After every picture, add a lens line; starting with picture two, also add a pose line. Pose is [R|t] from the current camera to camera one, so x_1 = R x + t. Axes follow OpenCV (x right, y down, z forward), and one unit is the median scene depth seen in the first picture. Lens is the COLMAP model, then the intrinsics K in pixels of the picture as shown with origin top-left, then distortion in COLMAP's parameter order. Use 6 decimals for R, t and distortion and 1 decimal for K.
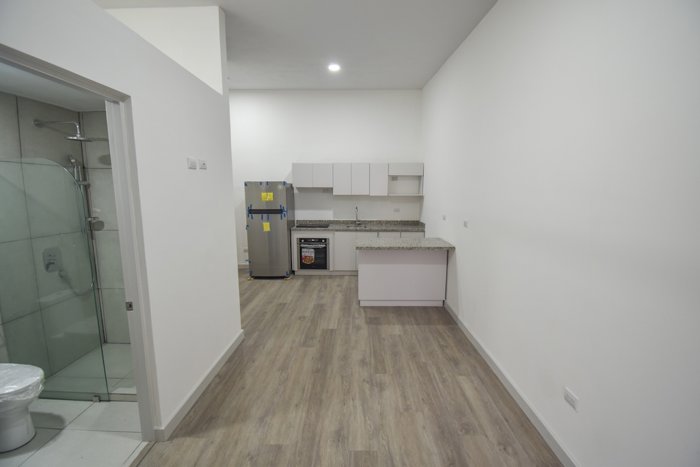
lens RADIAL K [[307.0, 0, 353.4], [0, 307.0, 234.7], [0, 0, 1]] dist [0.015353, -0.022727]
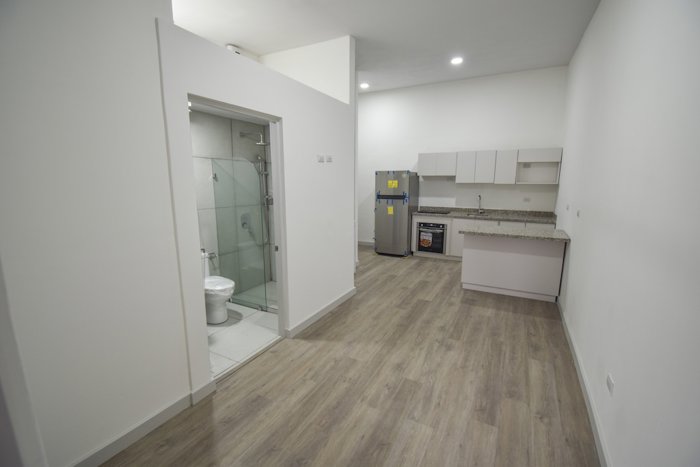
lens RADIAL K [[307.0, 0, 353.4], [0, 307.0, 234.7], [0, 0, 1]] dist [0.015353, -0.022727]
pose [[0.887813, 0.081497, -0.452931, 0.225886], [-0.066642, 0.996588, 0.048692, 0.033718], [0.455354, -0.013045, 0.890215, -0.161885]]
